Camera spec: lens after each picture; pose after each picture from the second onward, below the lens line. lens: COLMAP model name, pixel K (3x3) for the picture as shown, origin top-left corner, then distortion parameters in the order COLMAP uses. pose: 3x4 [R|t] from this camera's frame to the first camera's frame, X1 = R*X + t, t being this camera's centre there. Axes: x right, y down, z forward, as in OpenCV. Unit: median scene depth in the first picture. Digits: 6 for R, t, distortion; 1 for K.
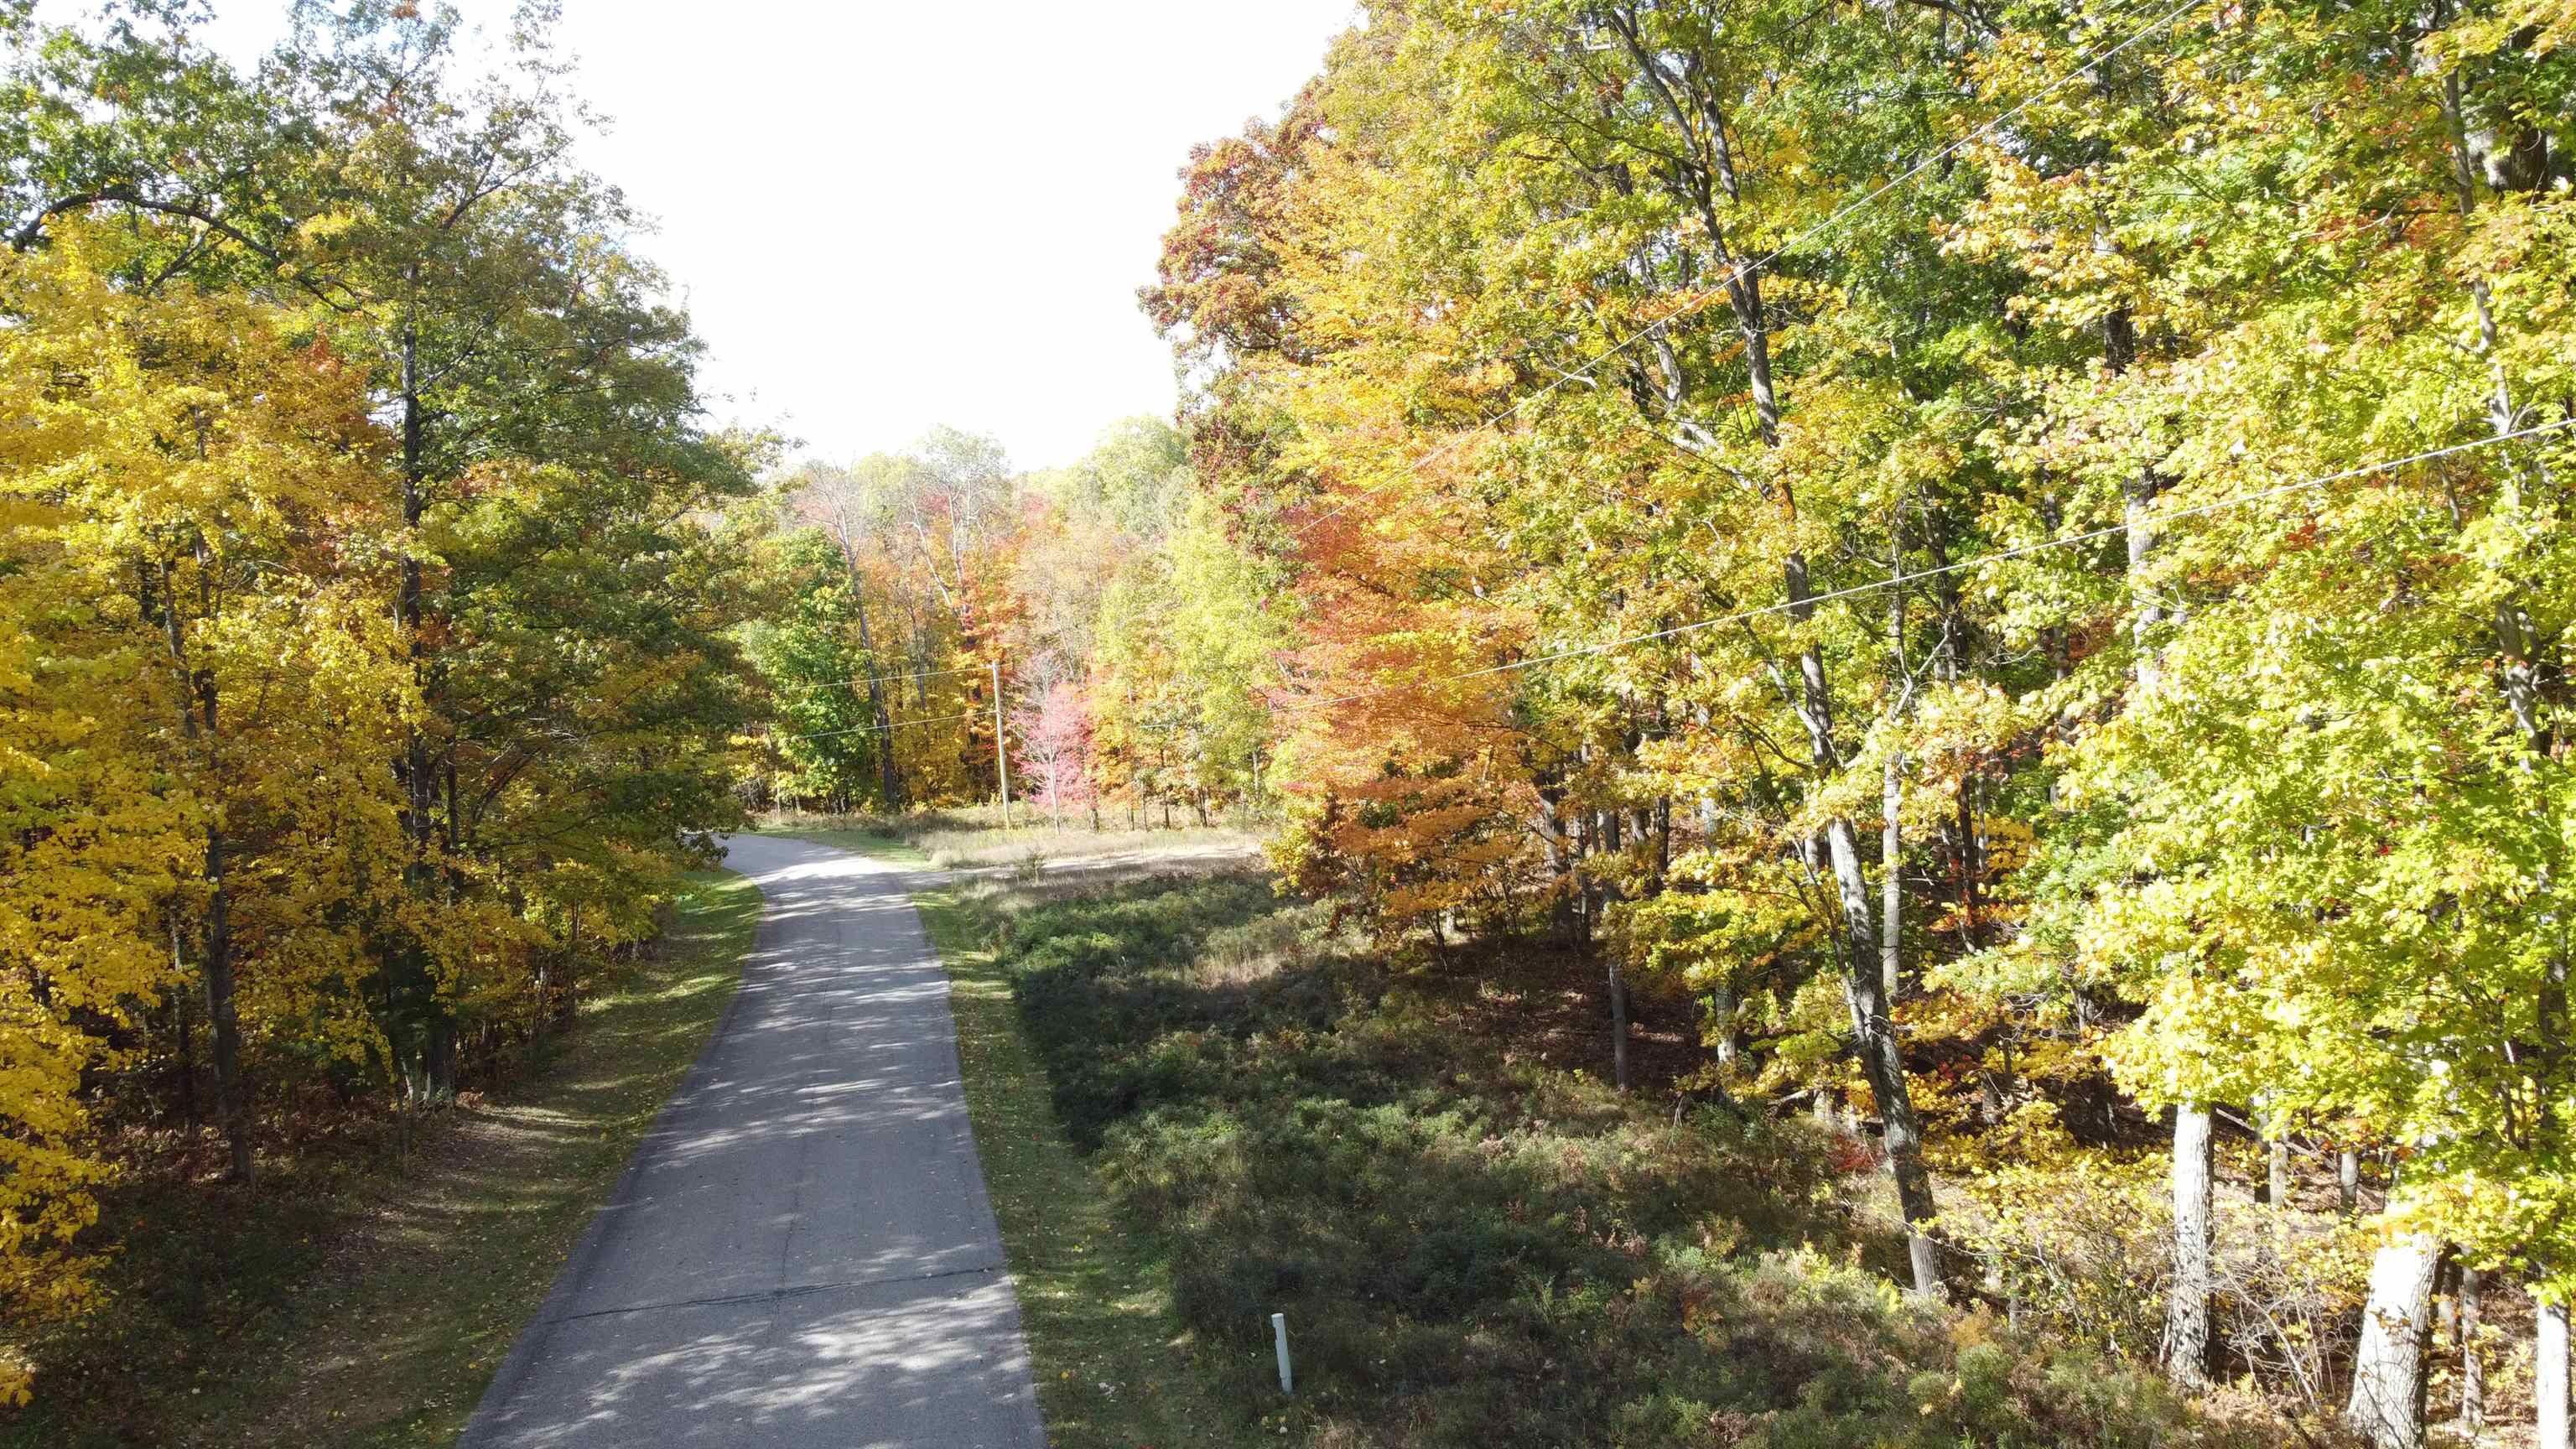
lens RADIAL K [[1970.1, 0, 1290.5], [0, 1970.1, 728.8], [0, 0, 1]] dist [-0.000779, -0.003590]
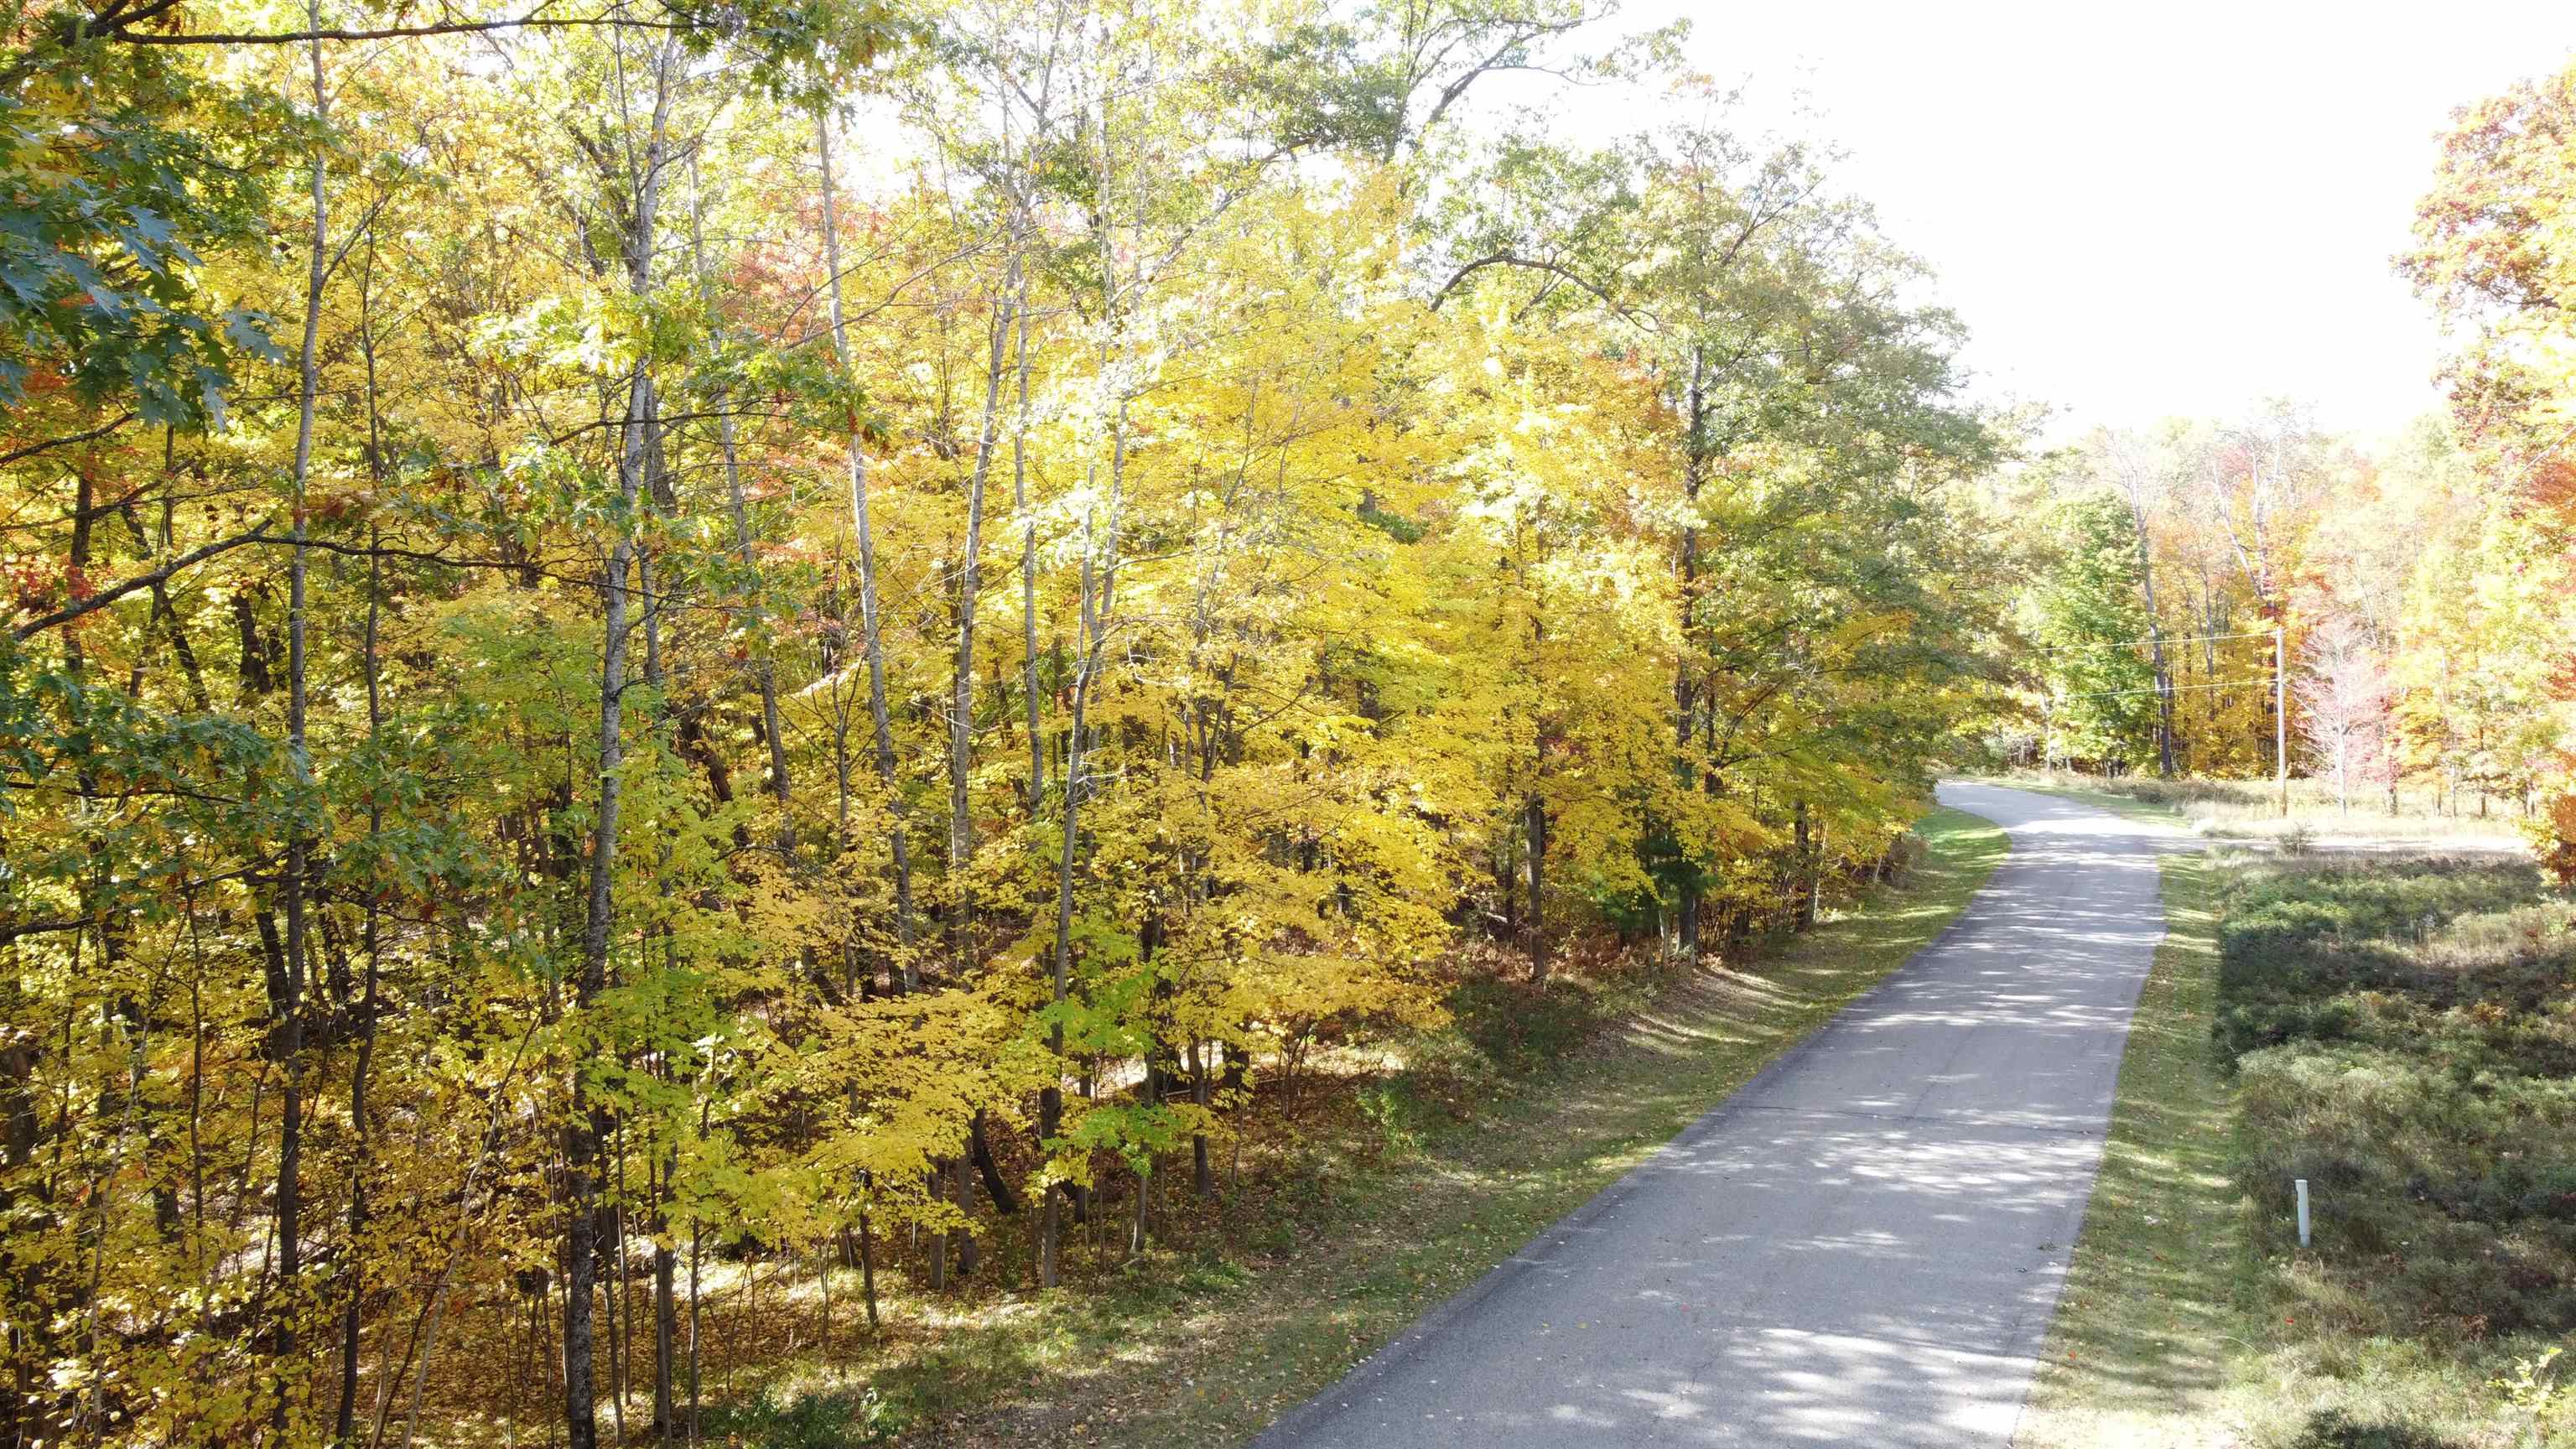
lens RADIAL K [[1970.1, 0, 1290.4], [0, 1970.1, 720.9], [0, 0, 1]] dist [-0.000779, -0.003590]
pose [[0.803020, 0.063879, -0.592518, 0.064179], [-0.053049, 0.997954, 0.035694, 0.005216], [0.593586, 0.002769, 0.804766, -0.101888]]
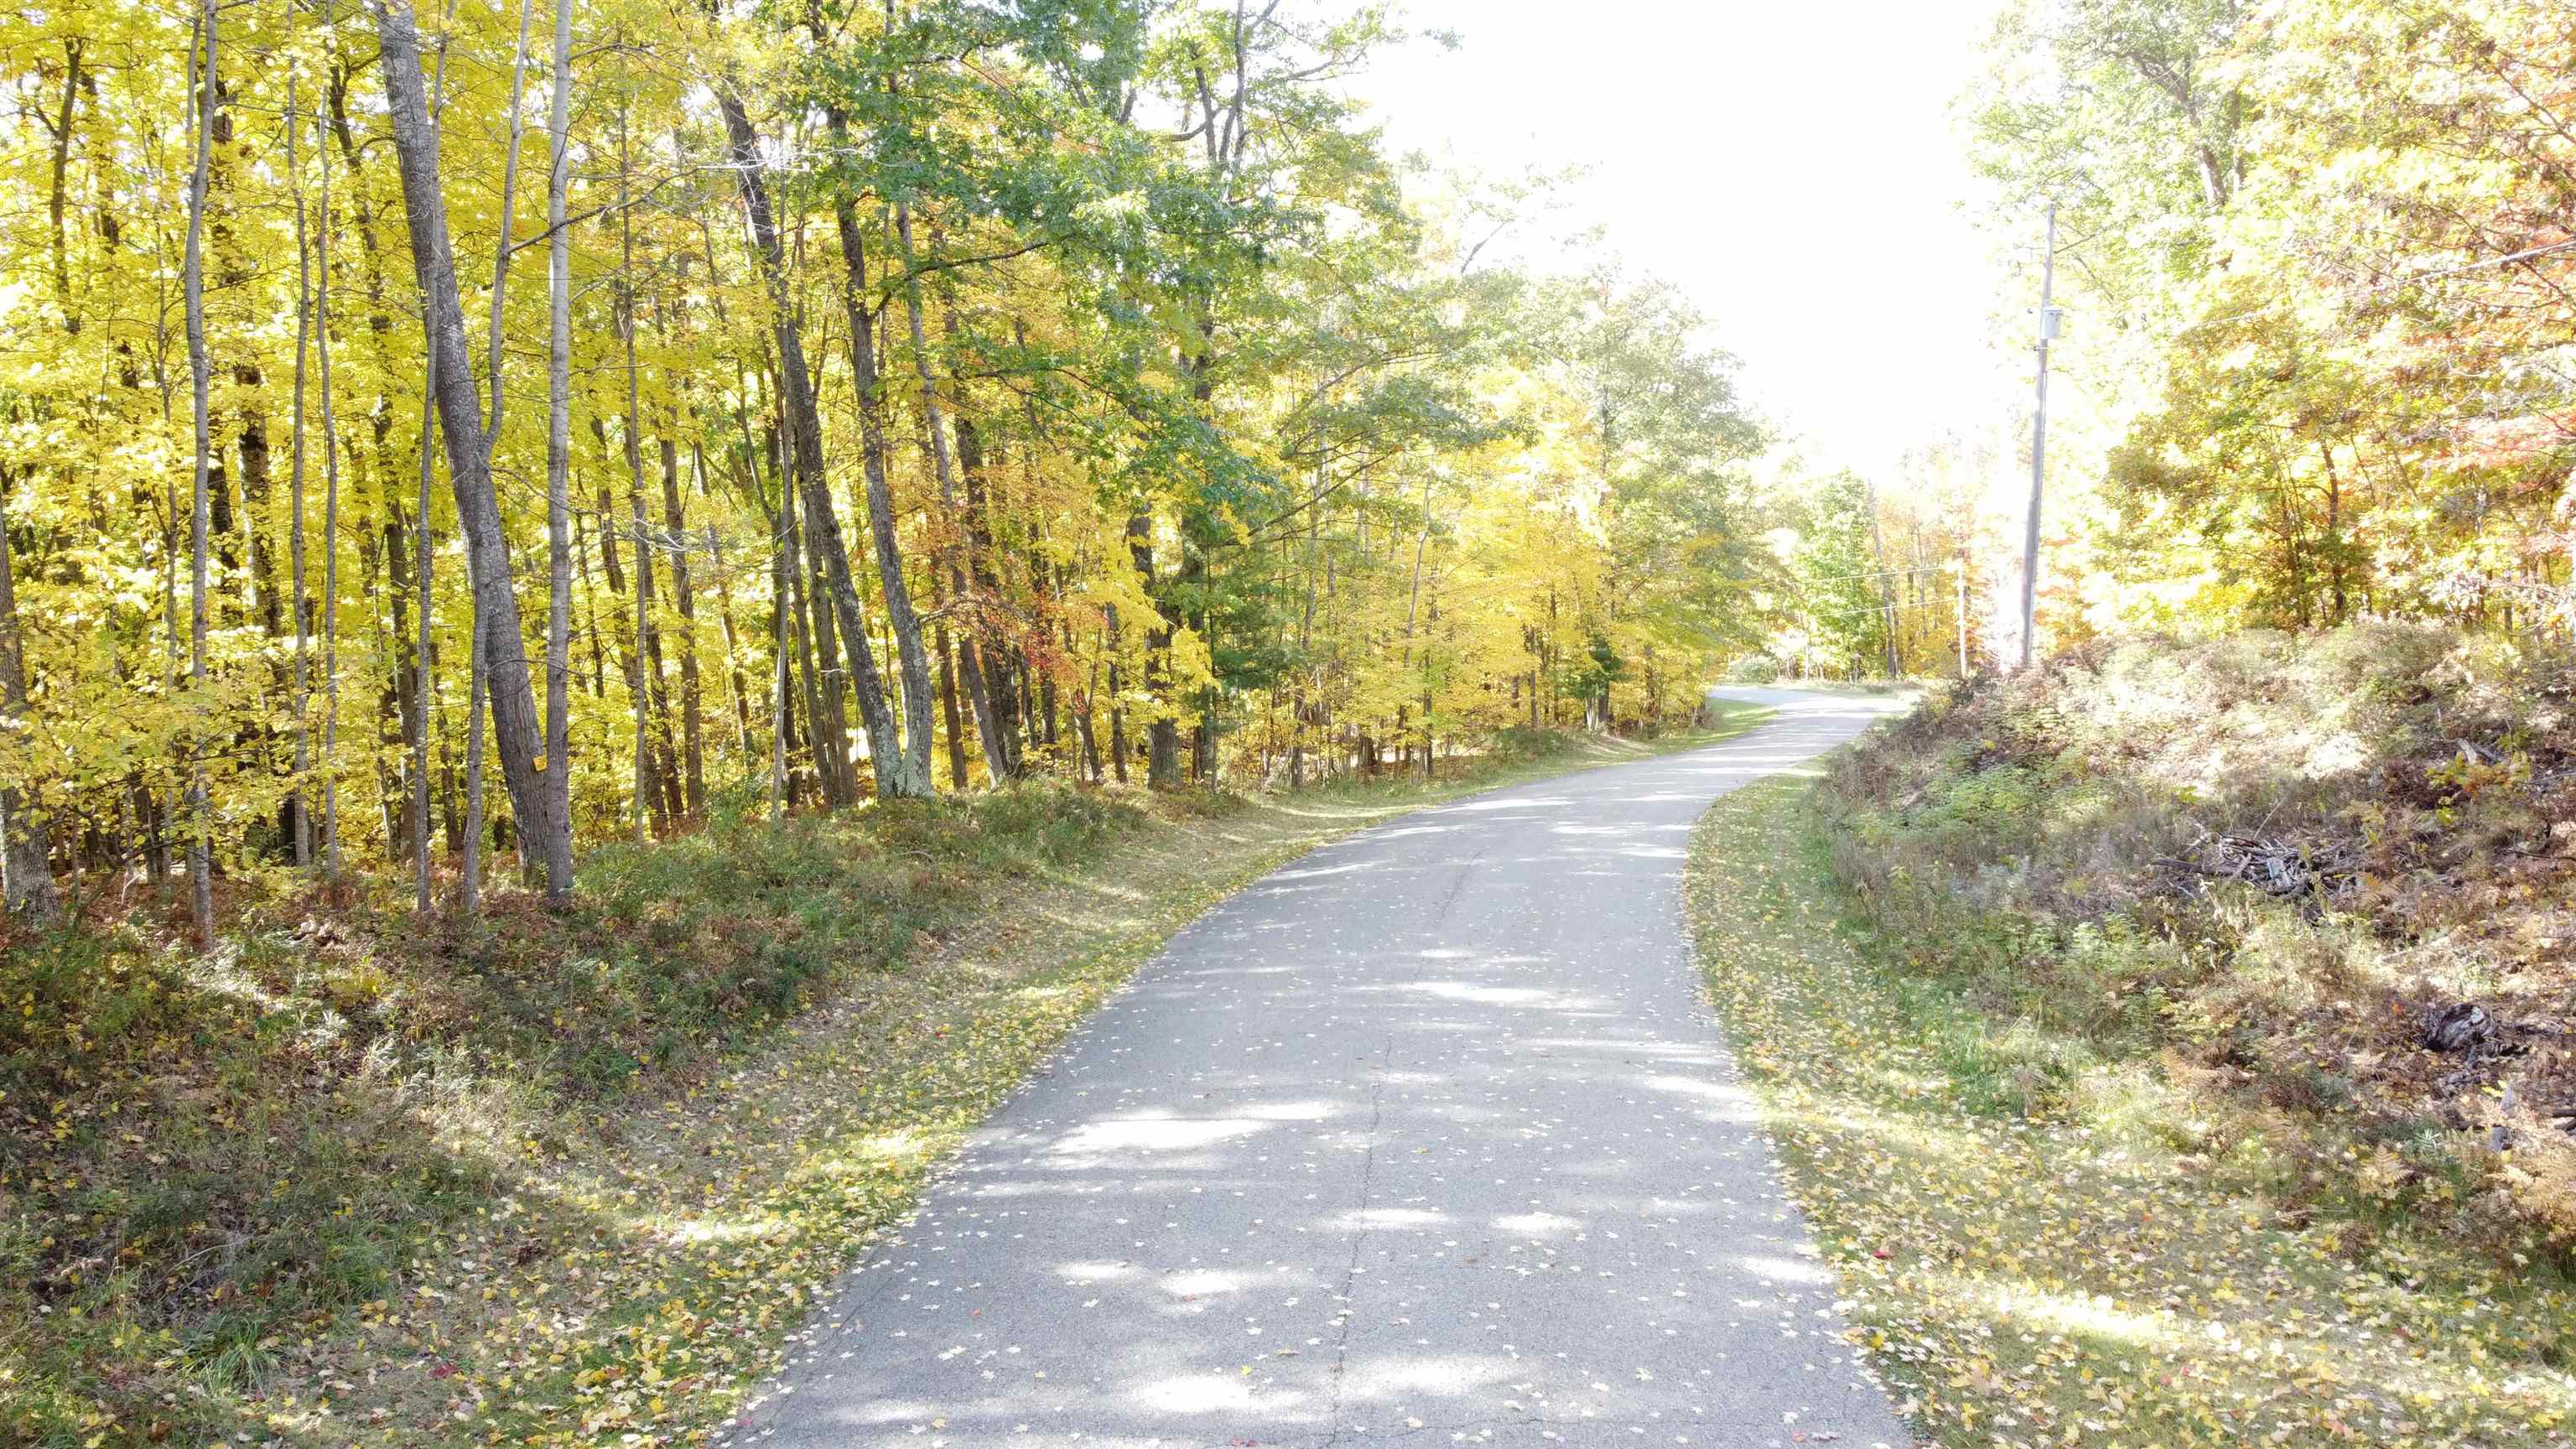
lens RADIAL K [[1970.1, 0, 1281.3], [0, 1970.1, 725.3], [0, 0, 1]] dist [-0.000779, -0.003590]
pose [[0.861308, 0.046115, -0.505986, 0.249942], [-0.030787, 0.998780, 0.038621, 0.072310], [0.507150, -0.017687, 0.861677, -0.723276]]
